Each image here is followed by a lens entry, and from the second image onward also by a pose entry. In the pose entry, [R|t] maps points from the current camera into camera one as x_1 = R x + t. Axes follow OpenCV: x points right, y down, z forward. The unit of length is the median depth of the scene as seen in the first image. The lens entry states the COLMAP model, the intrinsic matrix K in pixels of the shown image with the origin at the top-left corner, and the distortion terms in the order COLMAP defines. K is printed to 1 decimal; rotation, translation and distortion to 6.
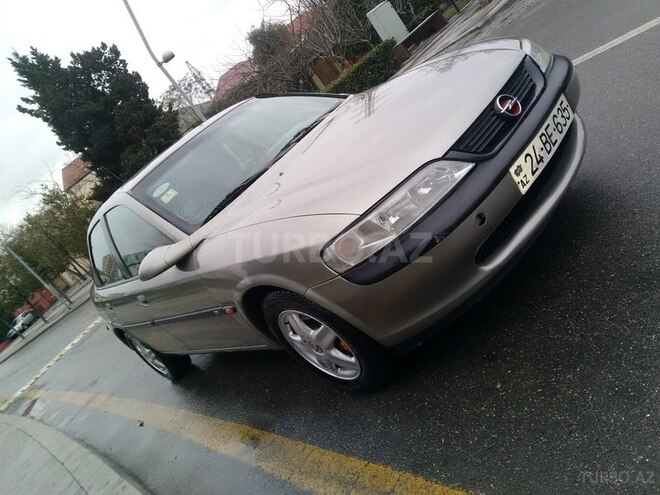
lens RADIAL K [[526.7, 0, 330.0], [0, 526.7, 247.5], [0, 0, 1]] dist [0.070027, -0.045559]
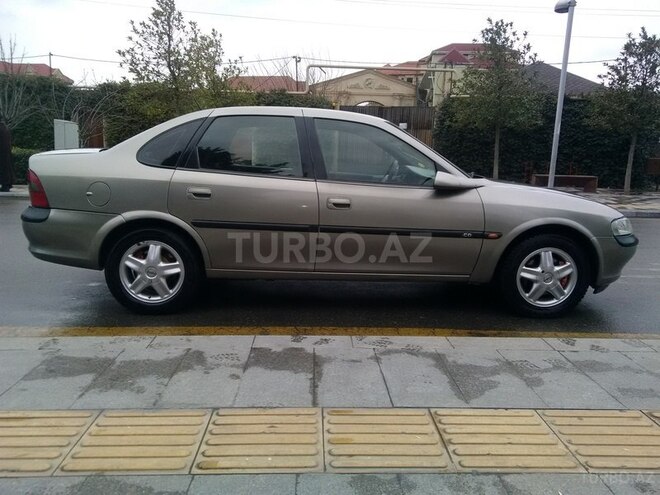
lens RADIAL K [[531.3, 0, 330.0], [0, 531.3, 247.5], [0, 0, 1]] dist [0.000604, -0.002738]
pose [[0.514546, 0.510531, 0.688913, -1.399350], [-0.180406, 0.849904, -0.495092, 0.943164], [-0.838270, 0.130464, 0.529417, 0.623113]]
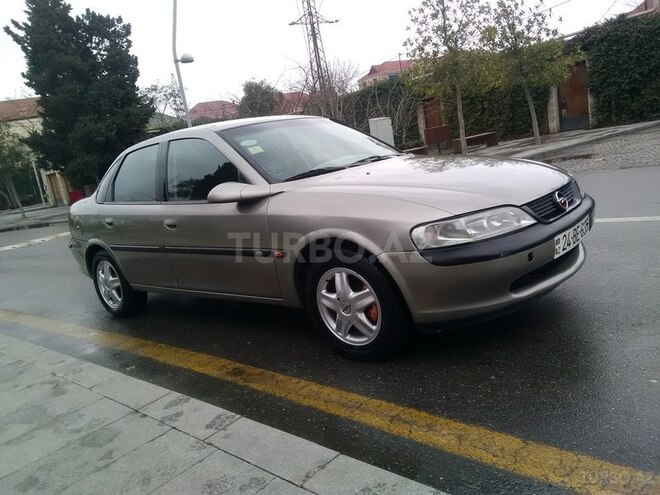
lens RADIAL K [[526.7, 0, 330.0], [0, 526.7, 247.5], [0, 0, 1]] dist [0.070027, -0.045559]
pose [[0.880024, 0.451922, 0.146030, -0.269241], [-0.422828, 0.885546, -0.192417, 0.286282], [-0.216274, 0.107586, 0.970387, -0.159984]]
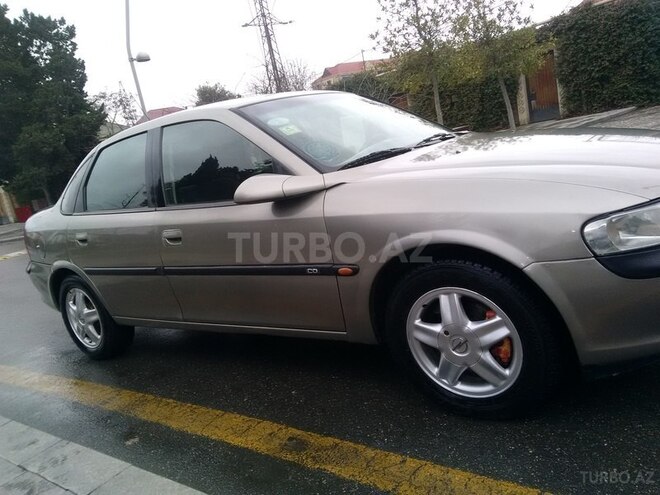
lens RADIAL K [[526.7, 0, 330.0], [0, 526.7, 247.5], [0, 0, 1]] dist [0.070027, -0.045559]
pose [[0.889963, 0.405070, 0.209486, -0.402951], [-0.358396, 0.905310, -0.227962, 0.285726], [-0.281990, 0.127799, 0.950867, 0.222520]]
